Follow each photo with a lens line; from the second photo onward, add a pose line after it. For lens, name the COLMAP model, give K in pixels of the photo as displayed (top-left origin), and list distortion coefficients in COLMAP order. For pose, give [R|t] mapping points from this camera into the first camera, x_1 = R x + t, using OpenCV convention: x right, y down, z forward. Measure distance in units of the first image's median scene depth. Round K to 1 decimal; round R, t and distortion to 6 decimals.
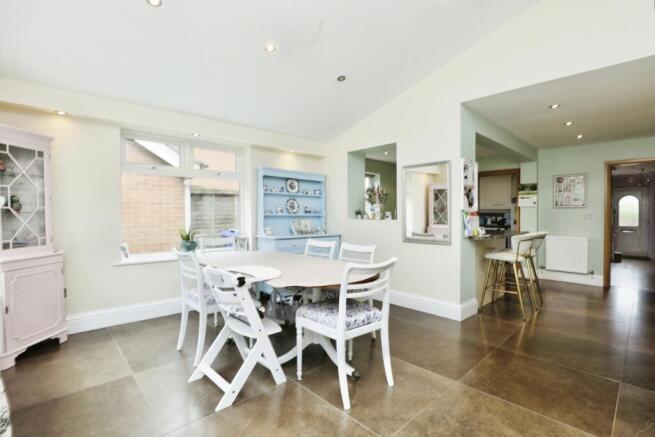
lens RADIAL K [[303.5, 0, 326.4], [0, 303.5, 221.5], [0, 0, 1]] dist [0.003179, 0.000080]
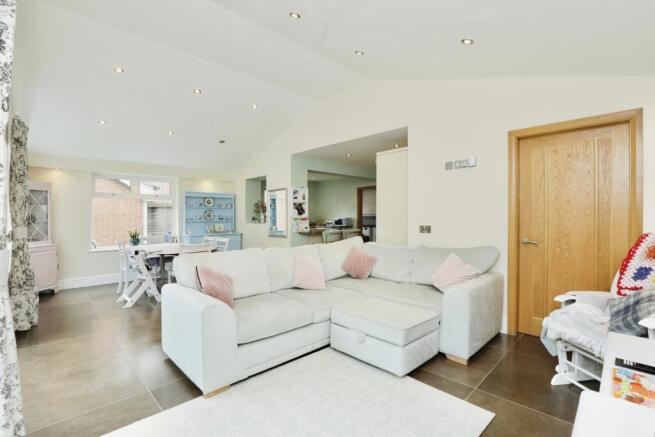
lens RADIAL K [[303.5, 0, 329.2], [0, 303.5, 213.8], [0, 0, 1]] dist [0.003179, 0.000080]
pose [[0.999806, -0.016049, 0.011436, 0.535652], [0.016424, 0.999303, -0.033527, 0.004364], [-0.010890, 0.033708, 0.999372, -0.608216]]
